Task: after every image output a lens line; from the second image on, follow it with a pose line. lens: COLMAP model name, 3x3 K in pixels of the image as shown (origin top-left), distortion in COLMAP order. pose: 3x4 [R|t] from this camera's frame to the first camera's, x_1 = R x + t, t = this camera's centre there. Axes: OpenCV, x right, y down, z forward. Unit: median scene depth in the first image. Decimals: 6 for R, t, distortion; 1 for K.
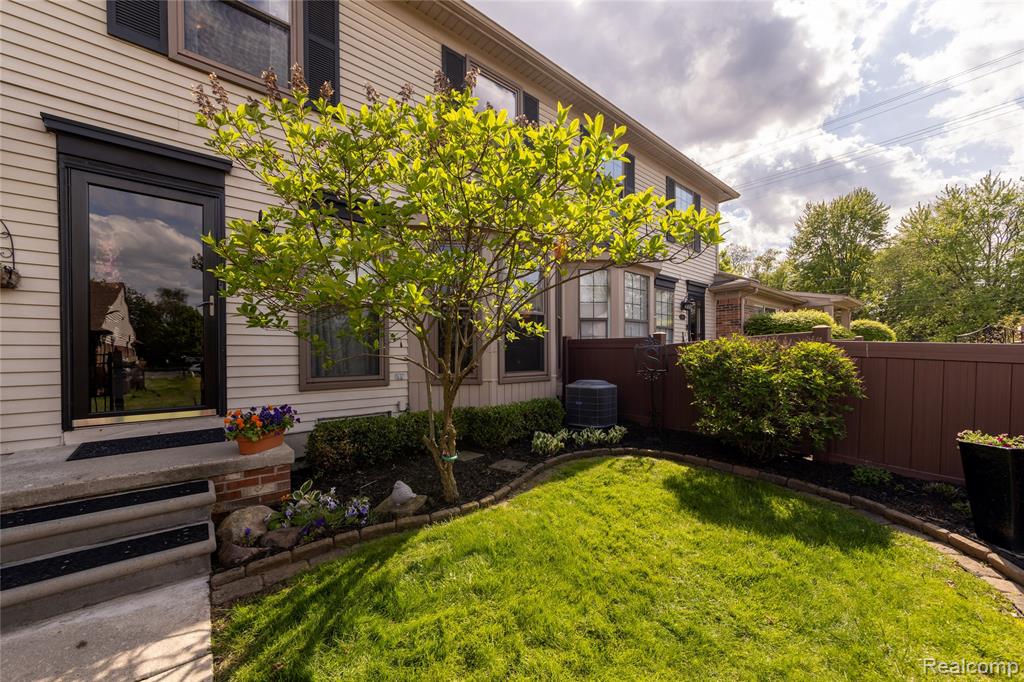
lens RADIAL K [[391.3, 0, 517.8], [0, 391.3, 358.8], [0, 0, 1]] dist [-0.001634, 0.000049]
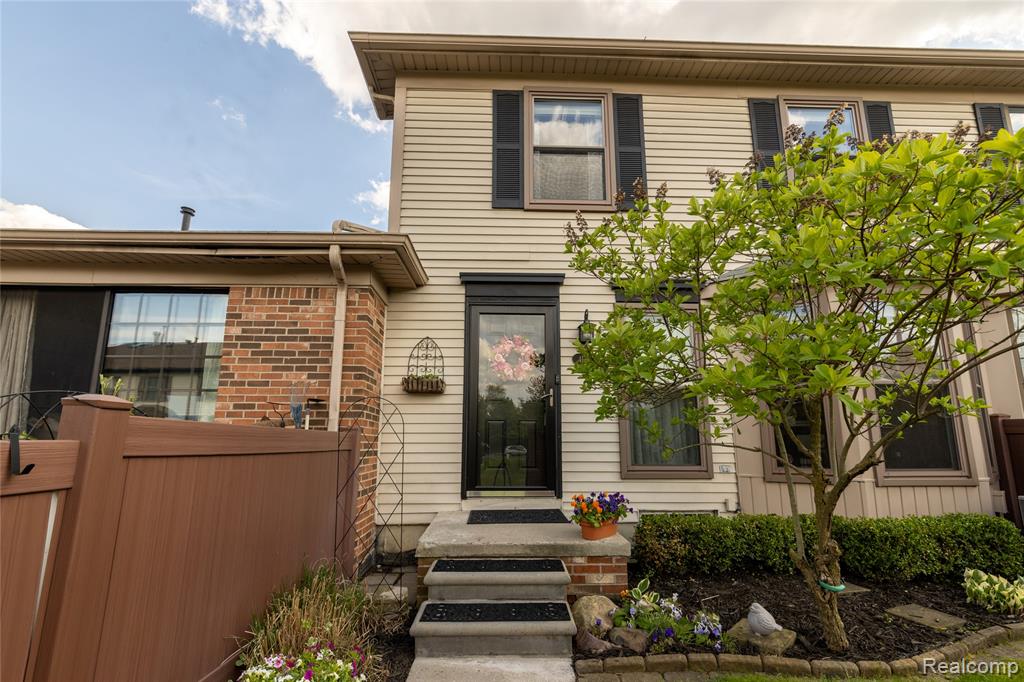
lens RADIAL K [[431.9, 0, 513.0], [0, 431.9, 367.3], [0, 0, 1]] dist [-0.001901, -0.000582]
pose [[0.774633, -0.097396, -0.624866, -0.082574], [-0.015355, 0.984882, -0.172545, -0.003722], [0.632224, 0.143254, 0.761427, -0.054219]]
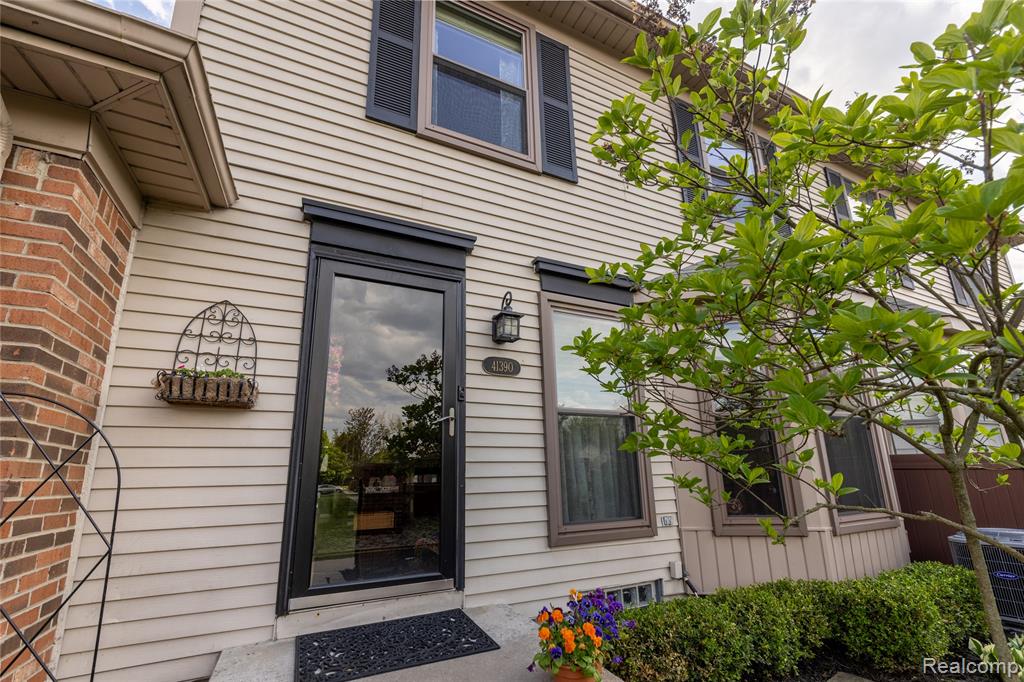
lens RADIAL K [[430.3, 0, 511.7], [0, 430.3, 376.9], [0, 0, 1]] dist [-0.003070, -0.000610]
pose [[0.960689, -0.071597, -0.268236, -0.538916], [0.008476, 0.973288, -0.229429, -0.040924], [0.277497, 0.218137, 0.935634, 0.326601]]
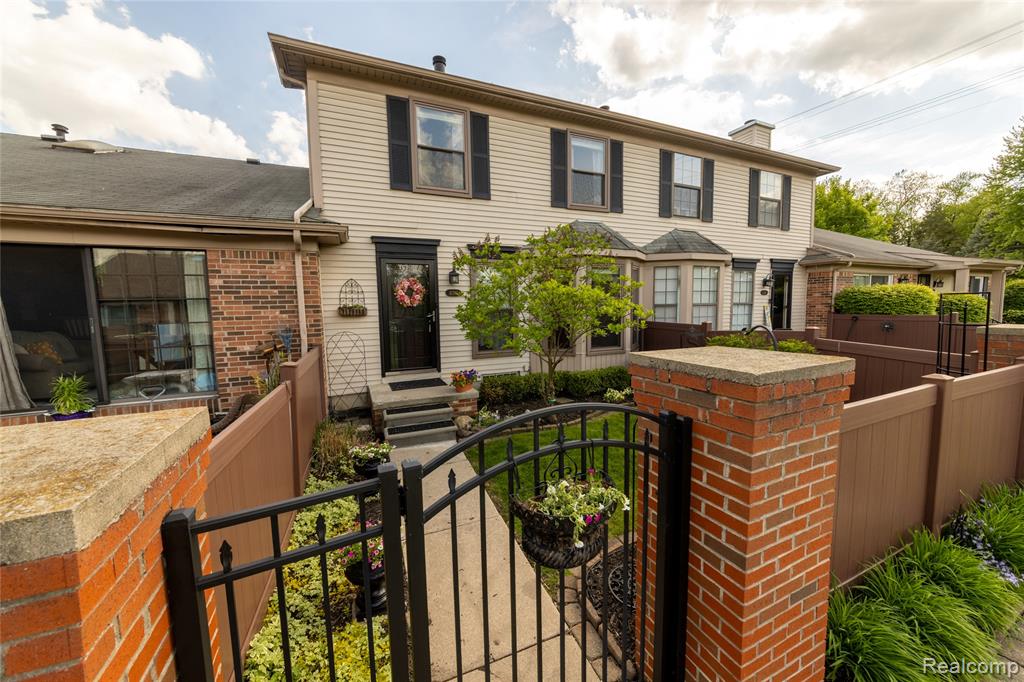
lens RADIAL K [[369.5, 0, 512.0], [0, 369.5, 341.0], [0, 0, 1]] dist [-0.002022, -0.000012]
pose [[0.951661, 0.016616, -0.306701, 0.190009], [0.007721, 0.996926, 0.077968, -0.180135], [0.307053, -0.076567, 0.948607, -0.758440]]
